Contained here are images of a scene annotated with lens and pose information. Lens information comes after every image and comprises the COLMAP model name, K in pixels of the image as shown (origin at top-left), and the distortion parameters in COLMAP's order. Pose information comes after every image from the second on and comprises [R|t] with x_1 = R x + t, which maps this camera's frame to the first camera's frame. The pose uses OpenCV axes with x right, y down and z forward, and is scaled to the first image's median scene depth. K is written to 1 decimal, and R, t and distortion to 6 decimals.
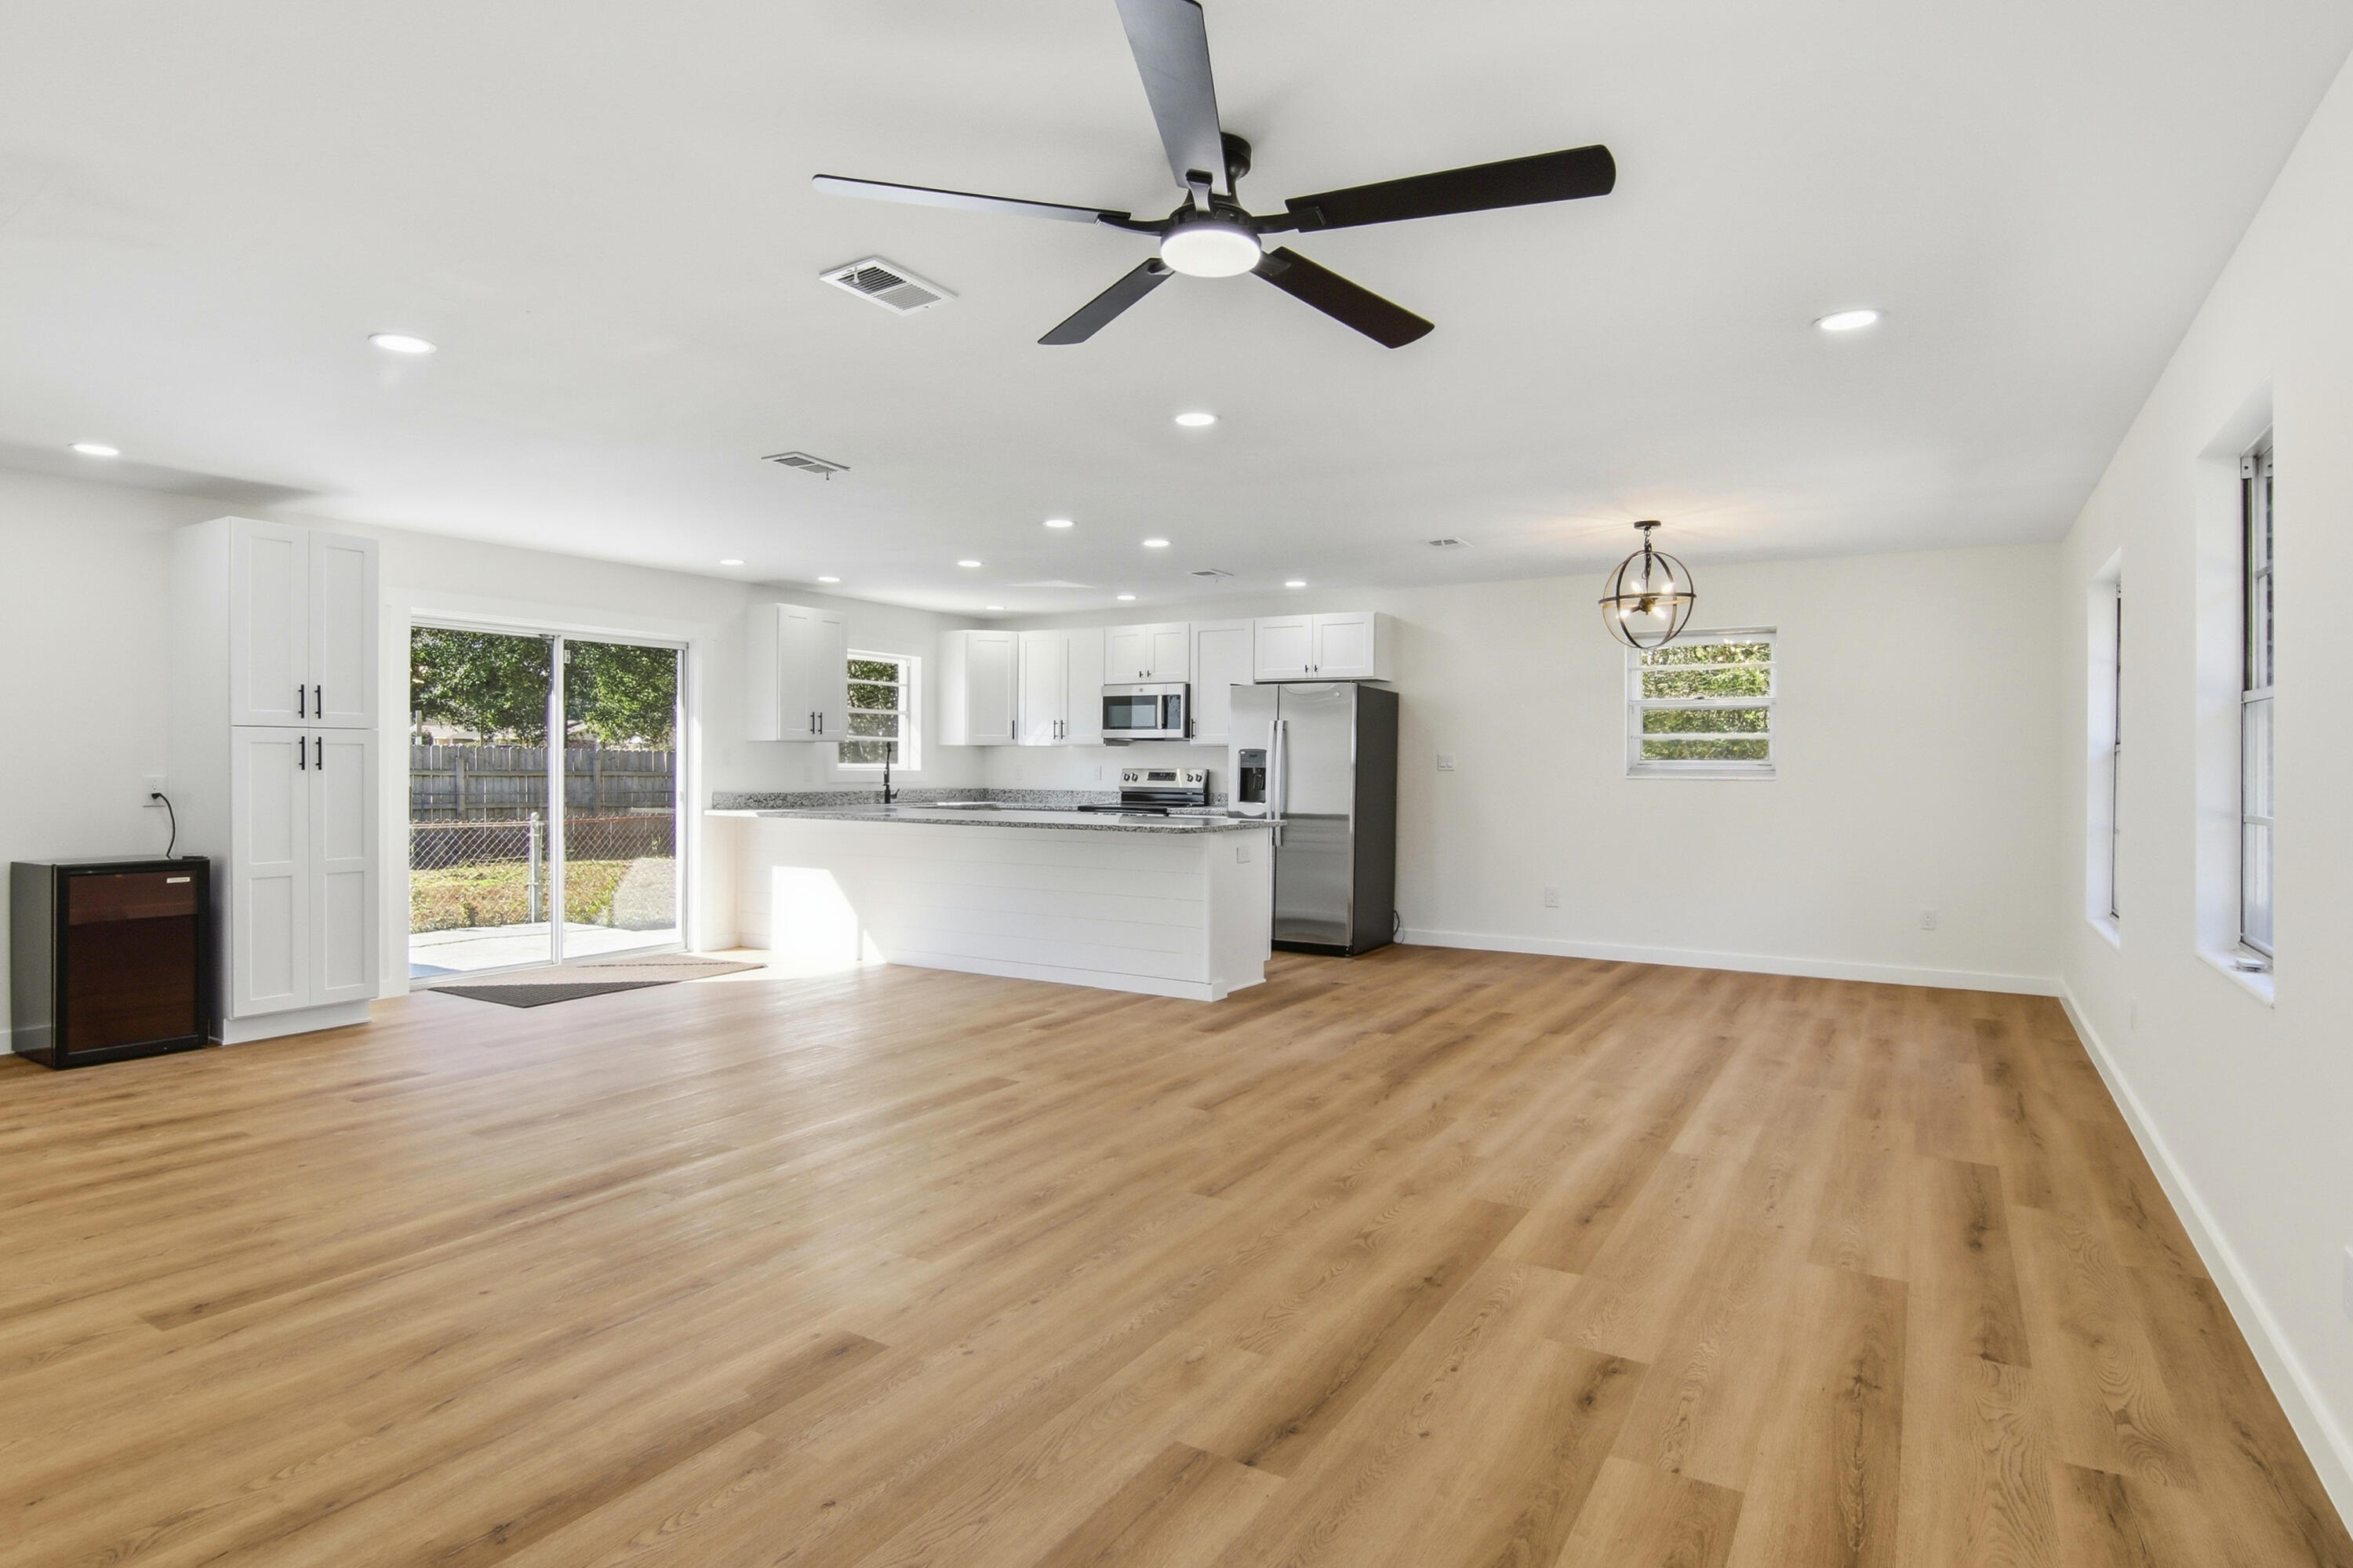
lens RADIAL K [[1249.8, 0, 1190.2], [0, 1249.8, 758.9], [0, 0, 1]] dist [-0.000810, -0.013871]
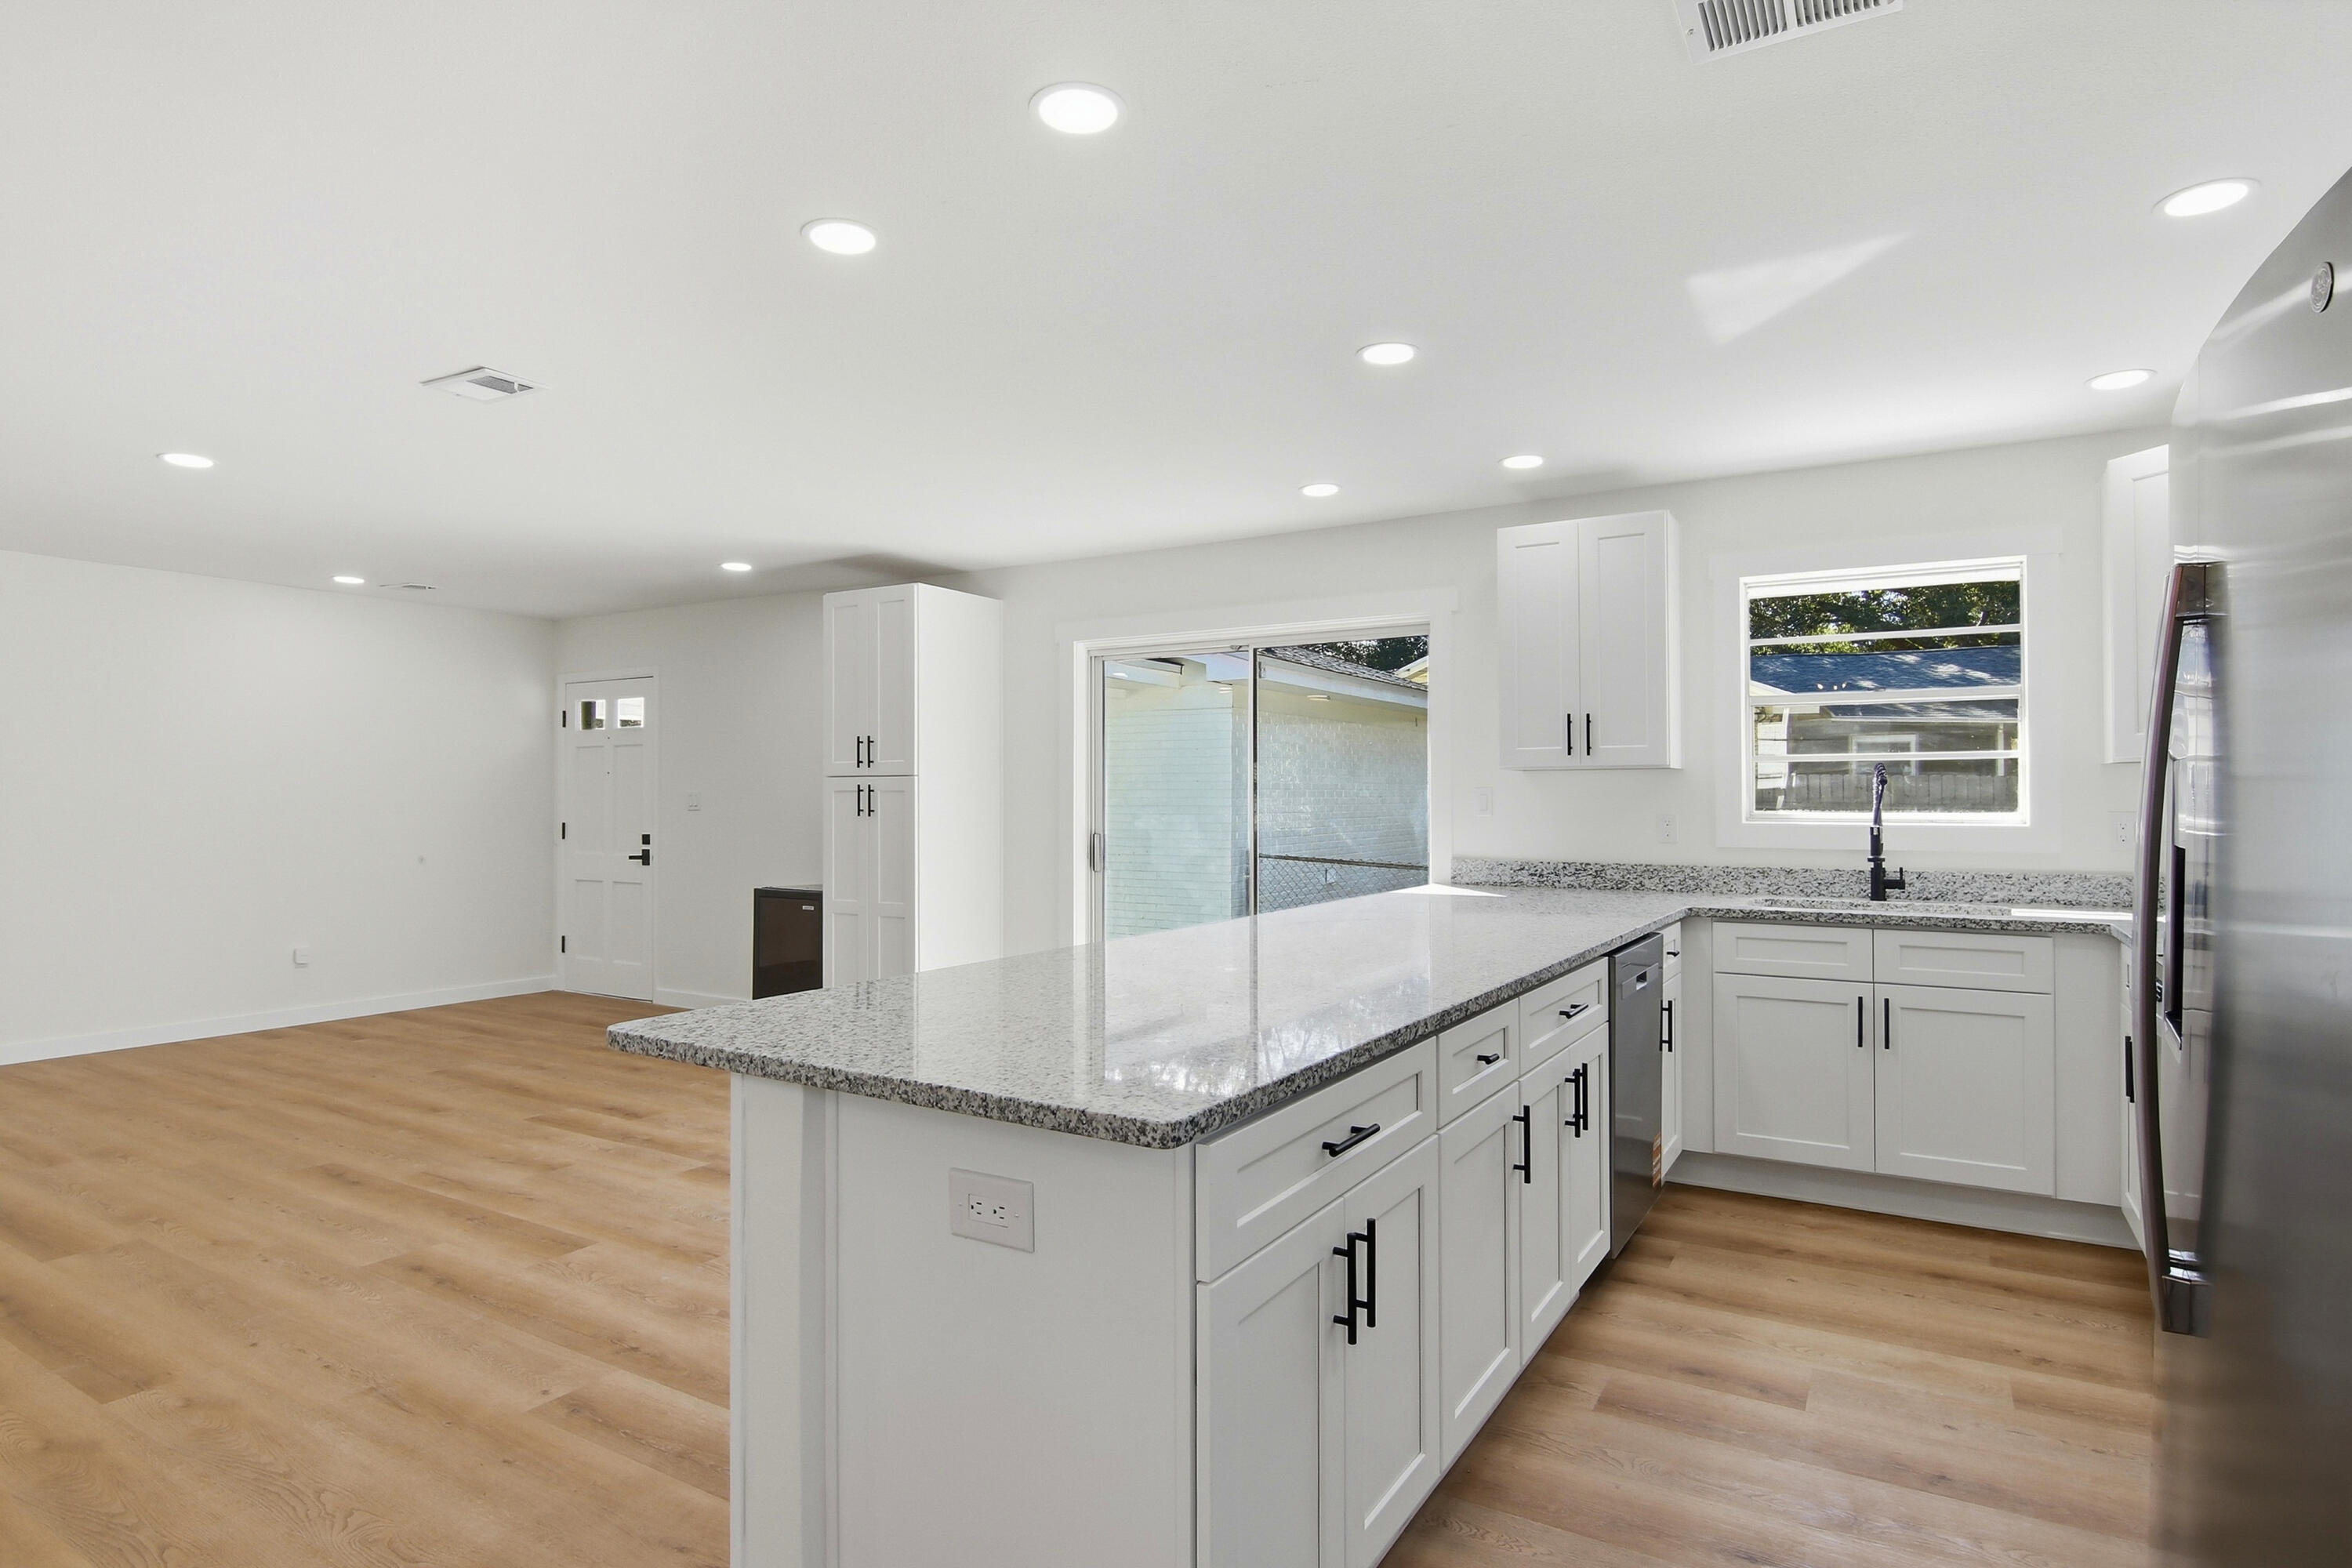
lens RADIAL K [[1240.6, 0, 1187.0], [0, 1240.6, 800.9], [0, 0, 1]] dist [-0.004266, -0.013732]
pose [[0.002465, -0.002663, -0.999993, 0.209489], [0.005527, 0.999981, -0.002650, -0.000037], [0.999982, -0.005521, 0.002479, 0.779100]]
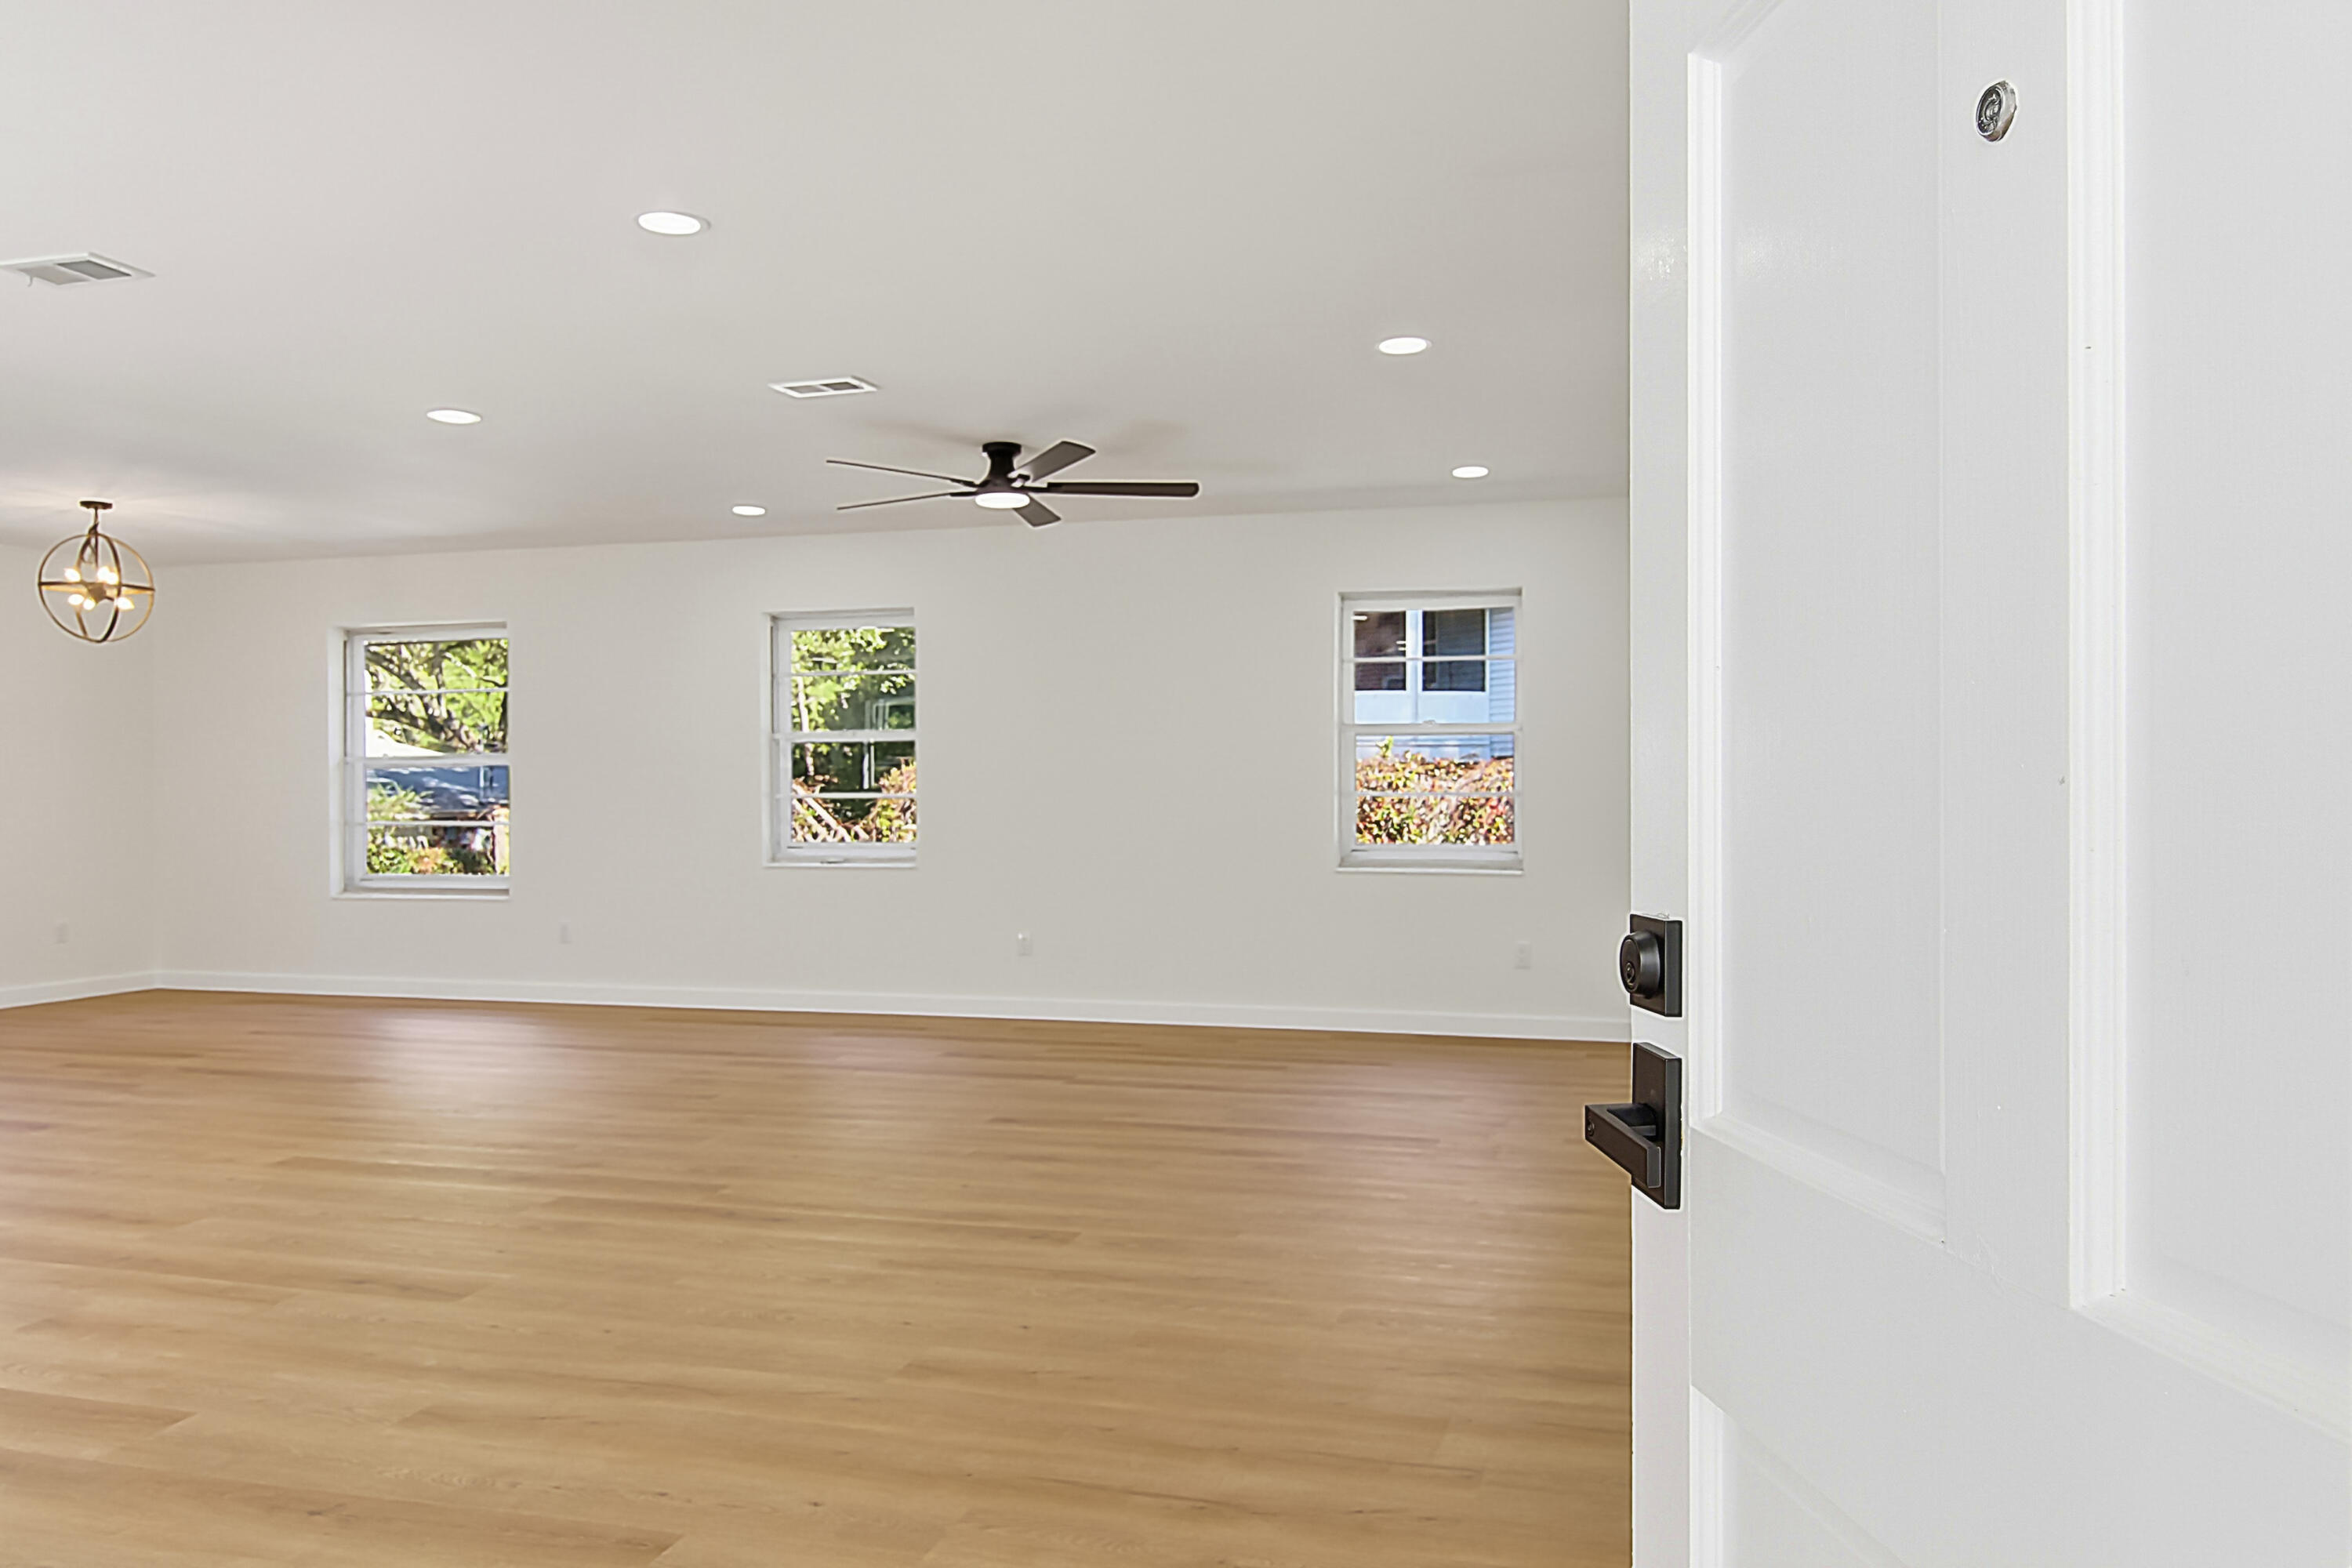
lens RADIAL K [[1707.9, 0, 1176.0], [0, 1707.9, 784.0], [0, 0, 1]] dist [0.006923, -0.003007]
pose [[-0.259570, -0.000152, 0.965724, -0.711855], [-0.001316, 0.999999, -0.000197, 0.009400], [-0.965724, -0.001322, -0.259570, 0.390354]]
